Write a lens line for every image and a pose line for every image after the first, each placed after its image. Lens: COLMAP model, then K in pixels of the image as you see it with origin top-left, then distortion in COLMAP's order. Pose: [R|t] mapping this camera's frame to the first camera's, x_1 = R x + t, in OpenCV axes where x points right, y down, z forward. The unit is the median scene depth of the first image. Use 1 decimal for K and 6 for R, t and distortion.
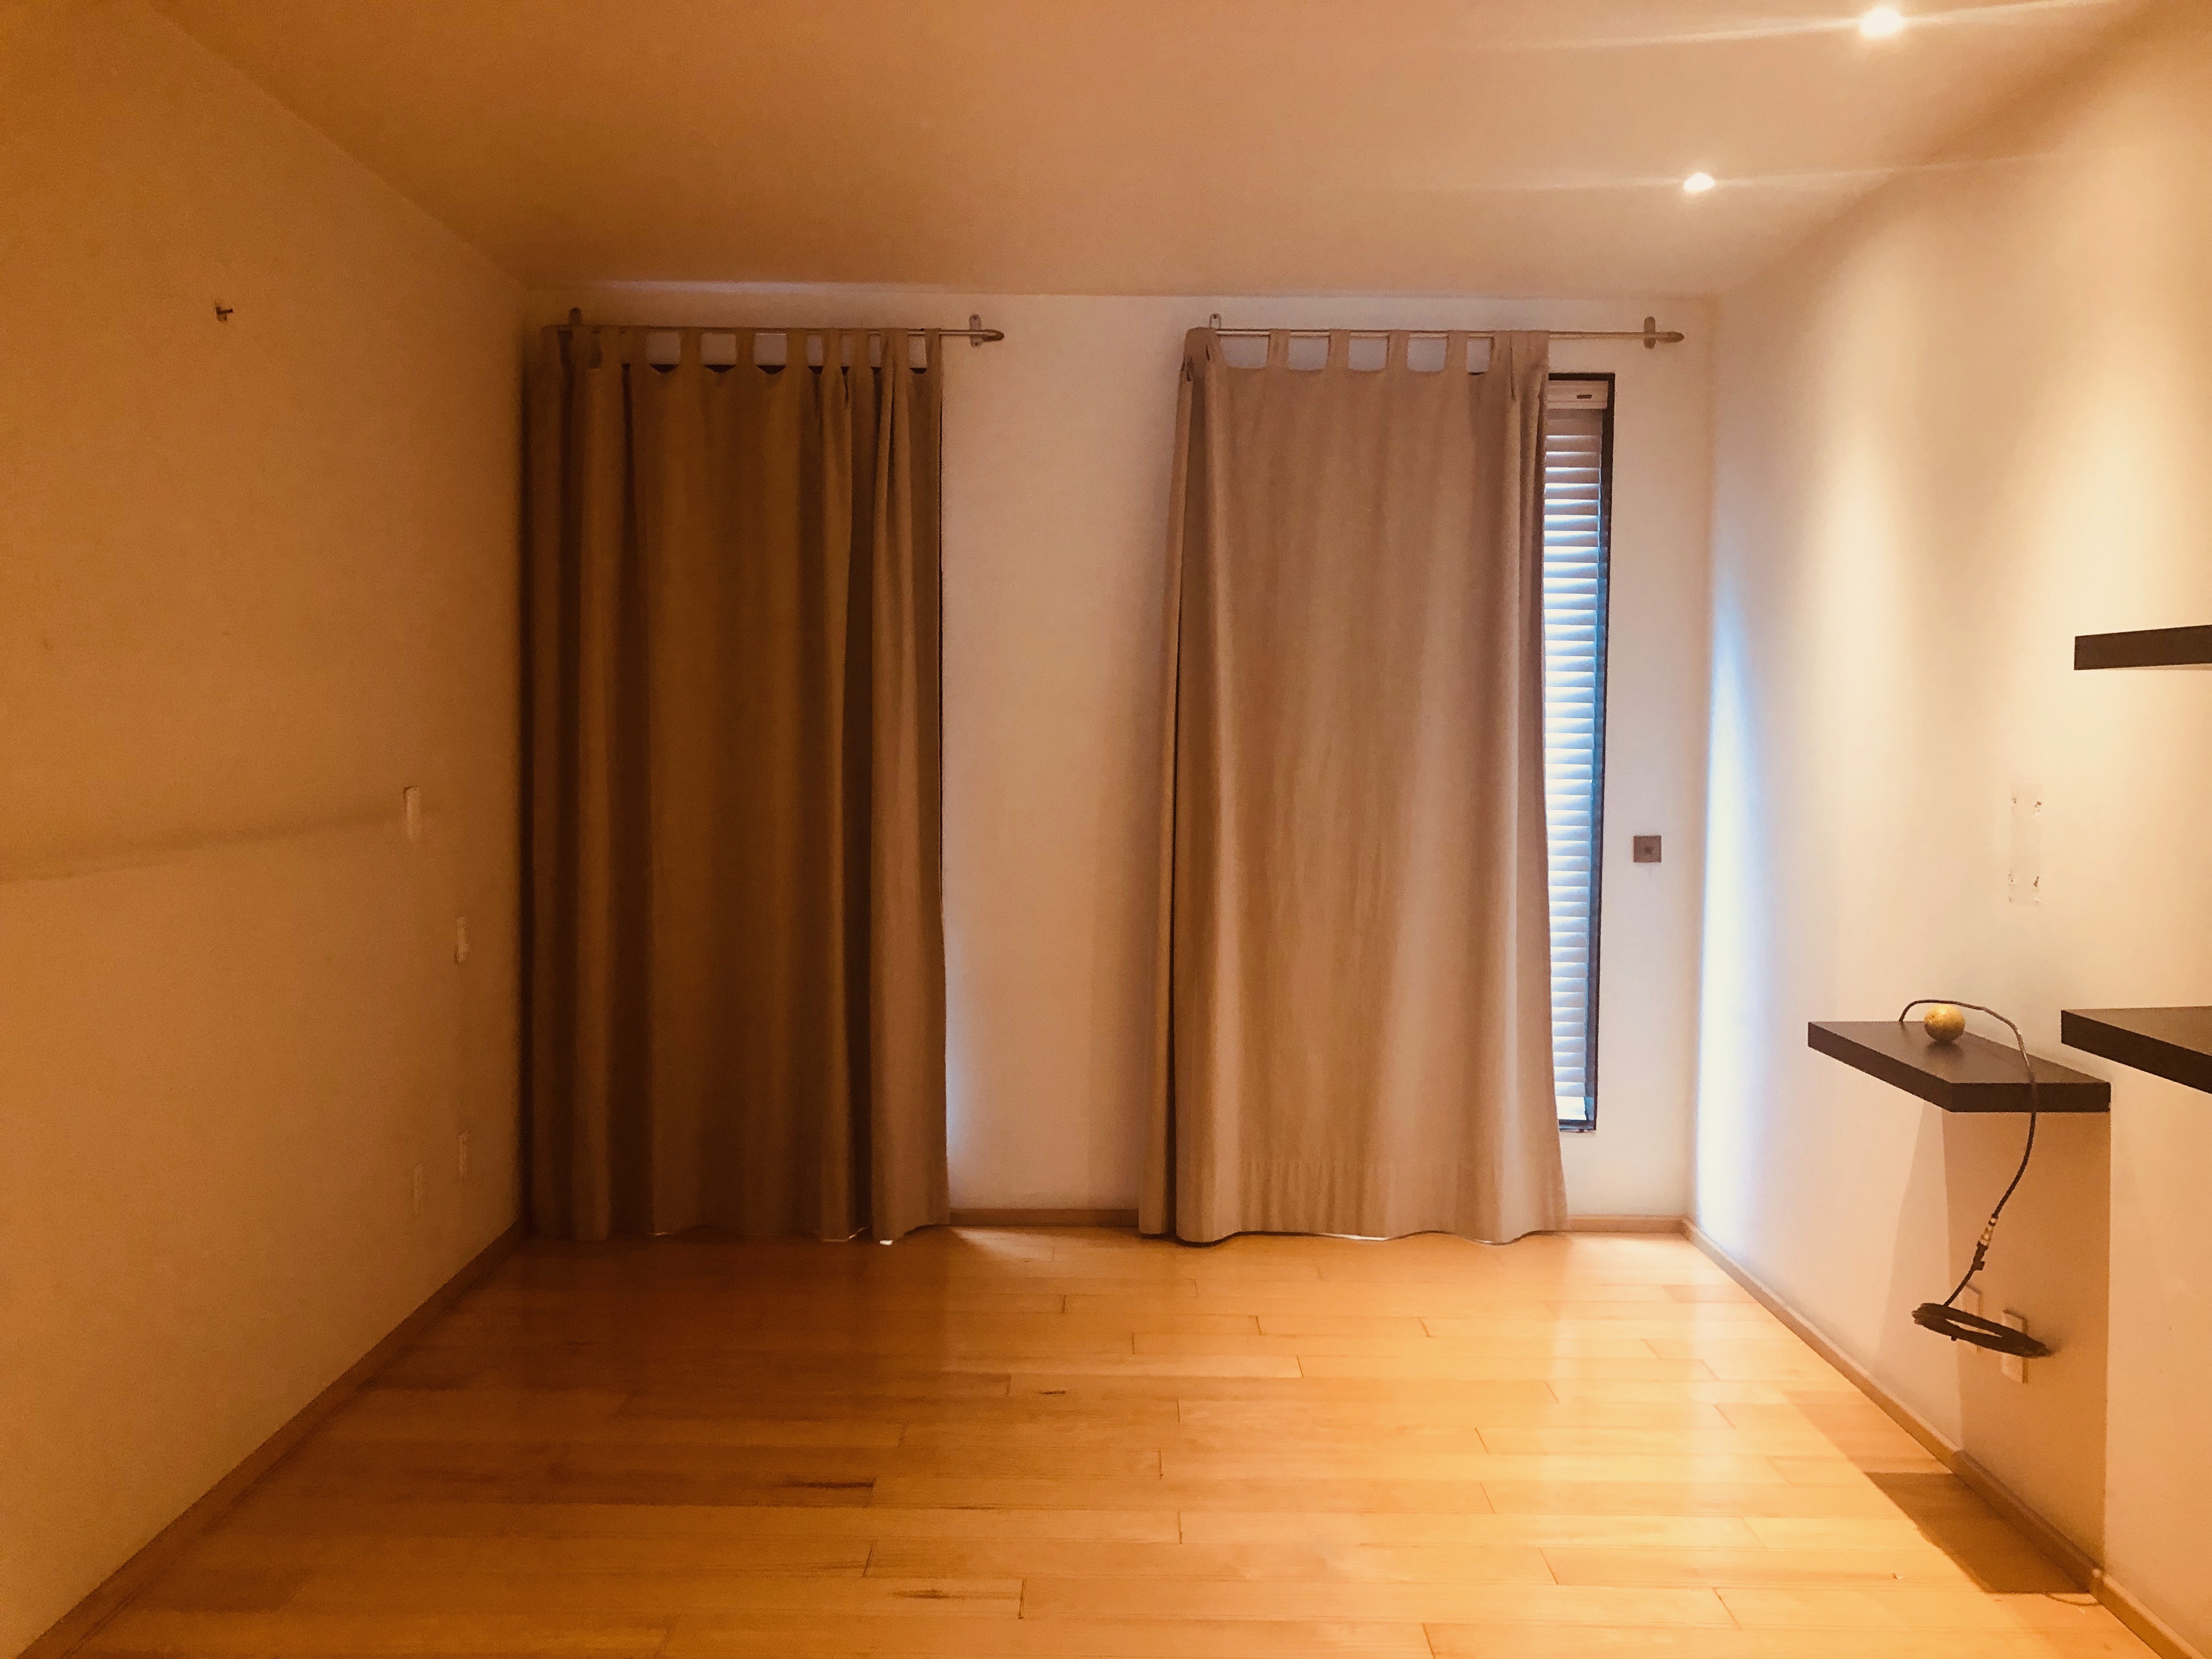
lens RADIAL K [[1816.8, 0, 1078.0], [0, 1816.8, 821.9], [0, 0, 1]] dist [0.036891, -0.040215]
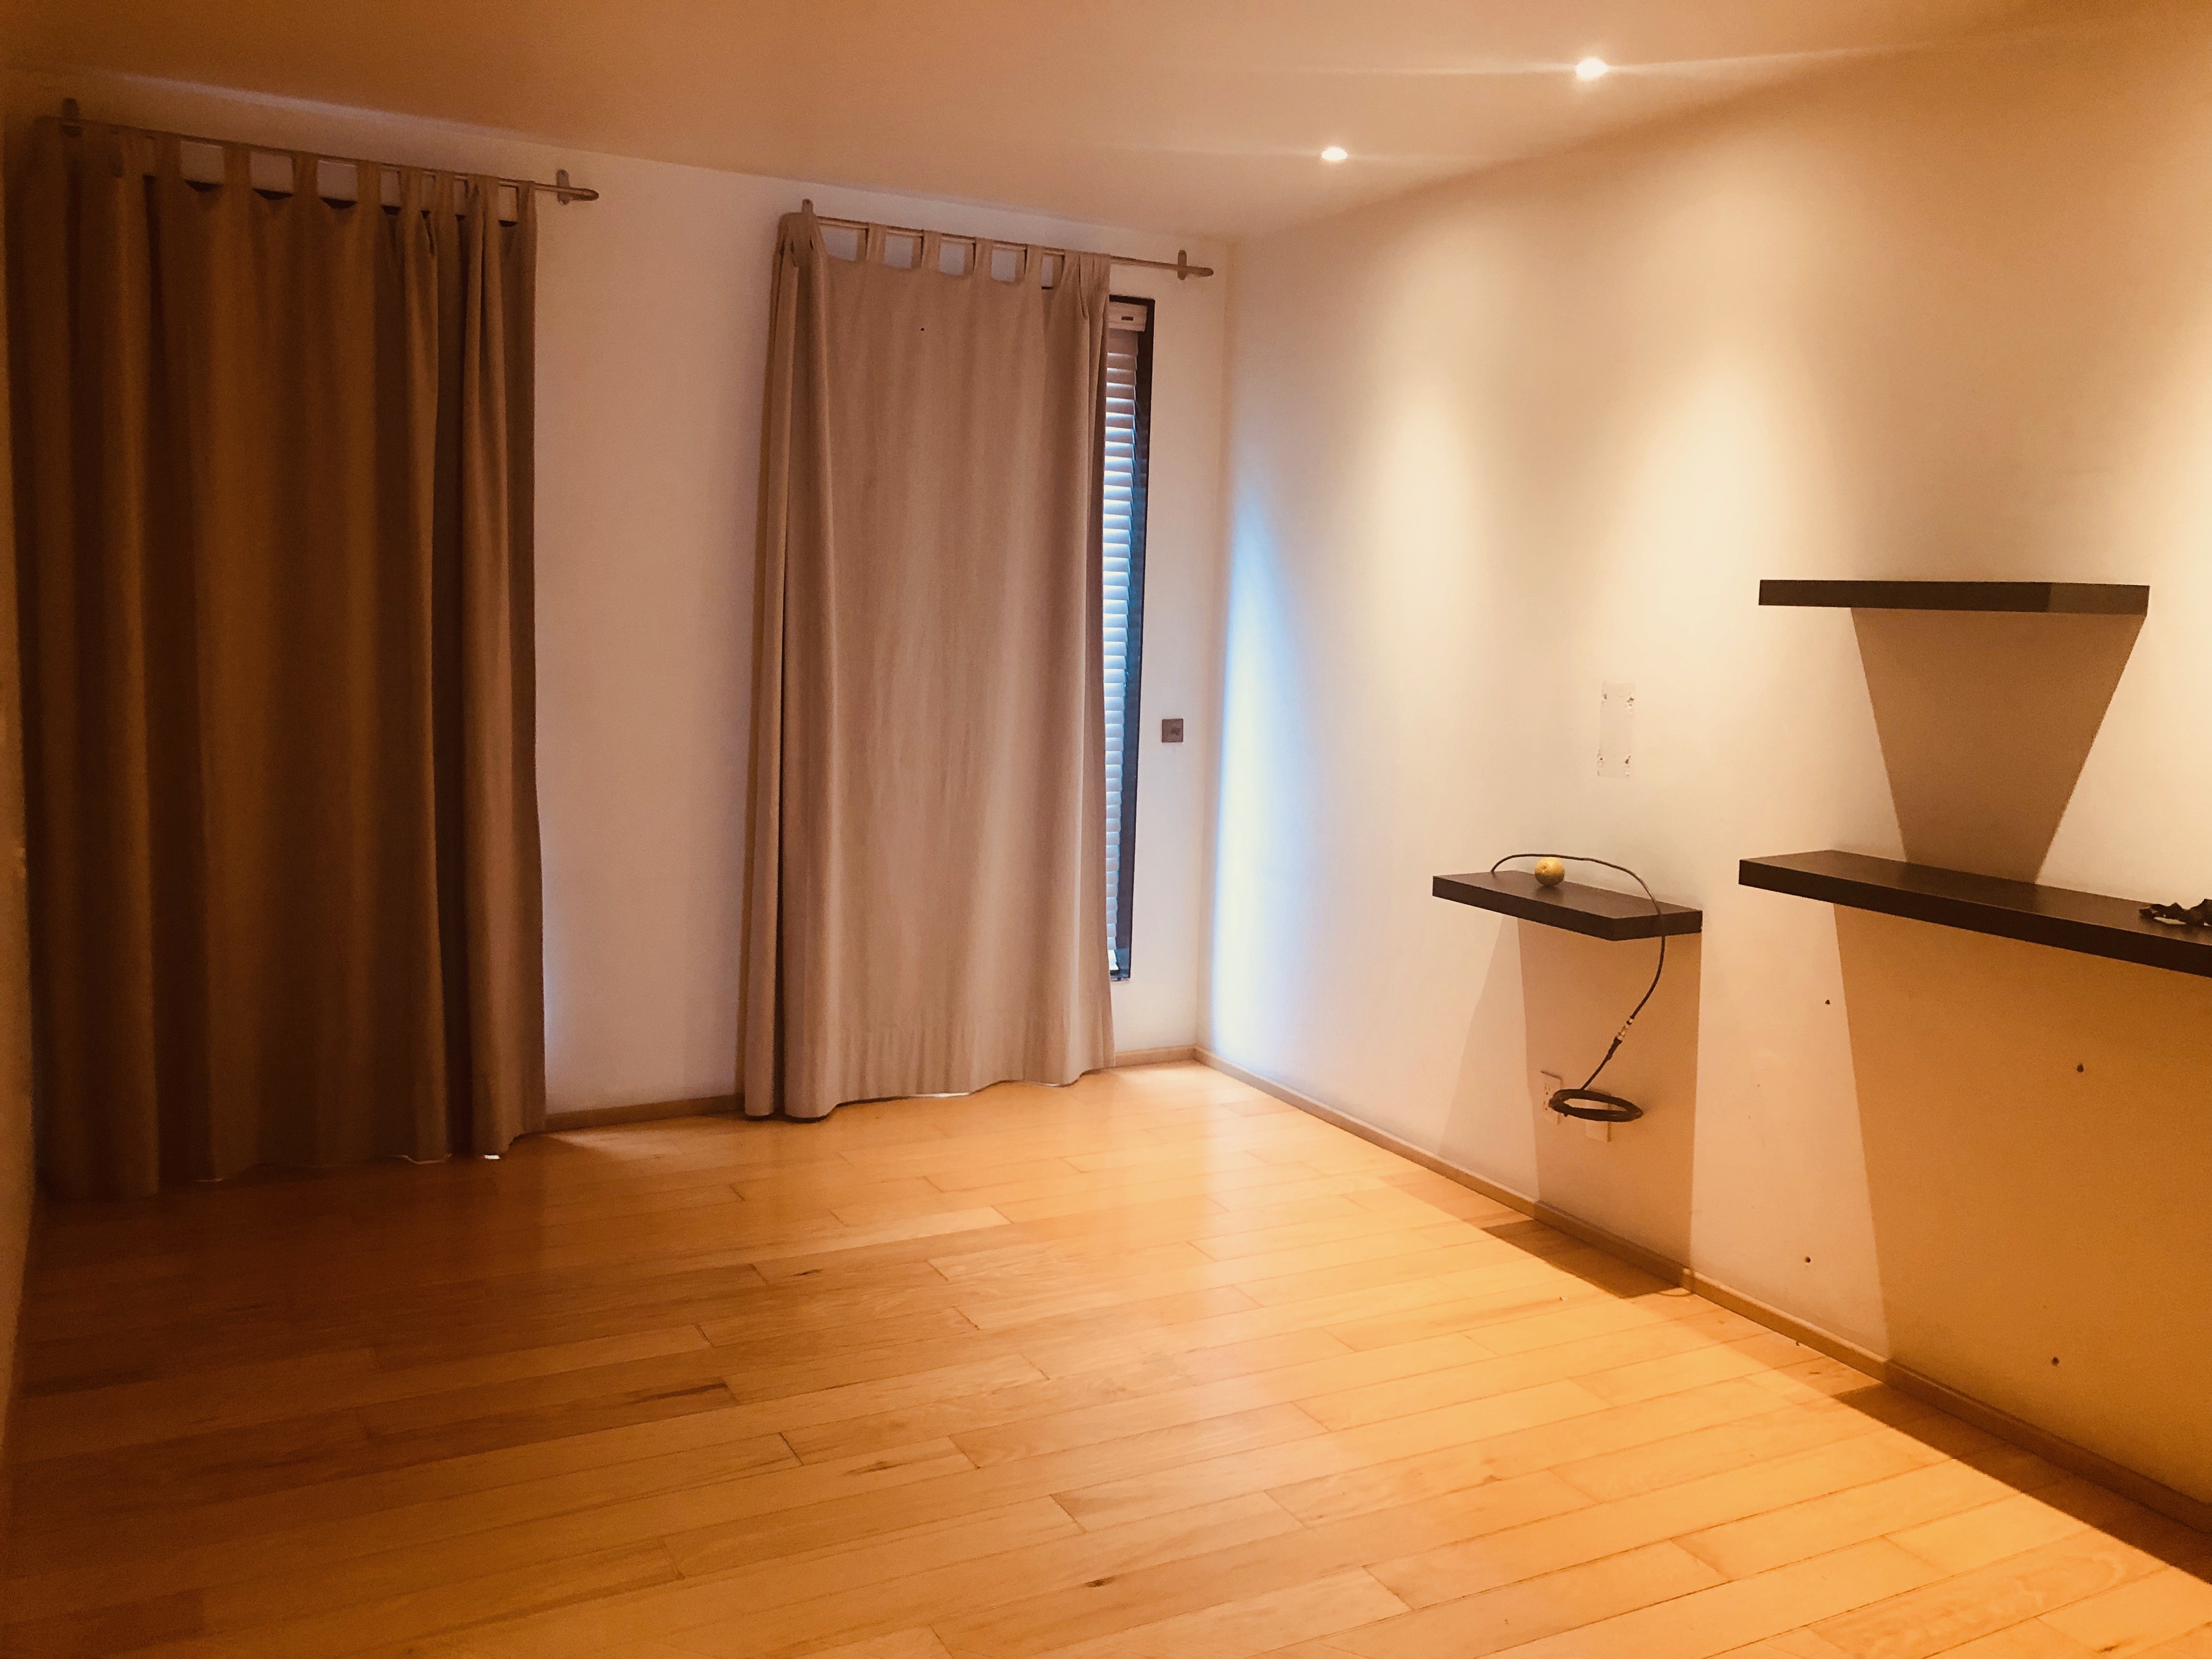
lens RADIAL K [[1816.8, 0, 1078.0], [0, 1816.8, 821.9], [0, 0, 1]] dist [0.036891, -0.040215]
pose [[0.882940, -0.041105, 0.467683, -0.278588], [0.004786, 0.996896, 0.078583, -0.017438], [-0.469462, -0.067146, 0.880396, 0.028990]]
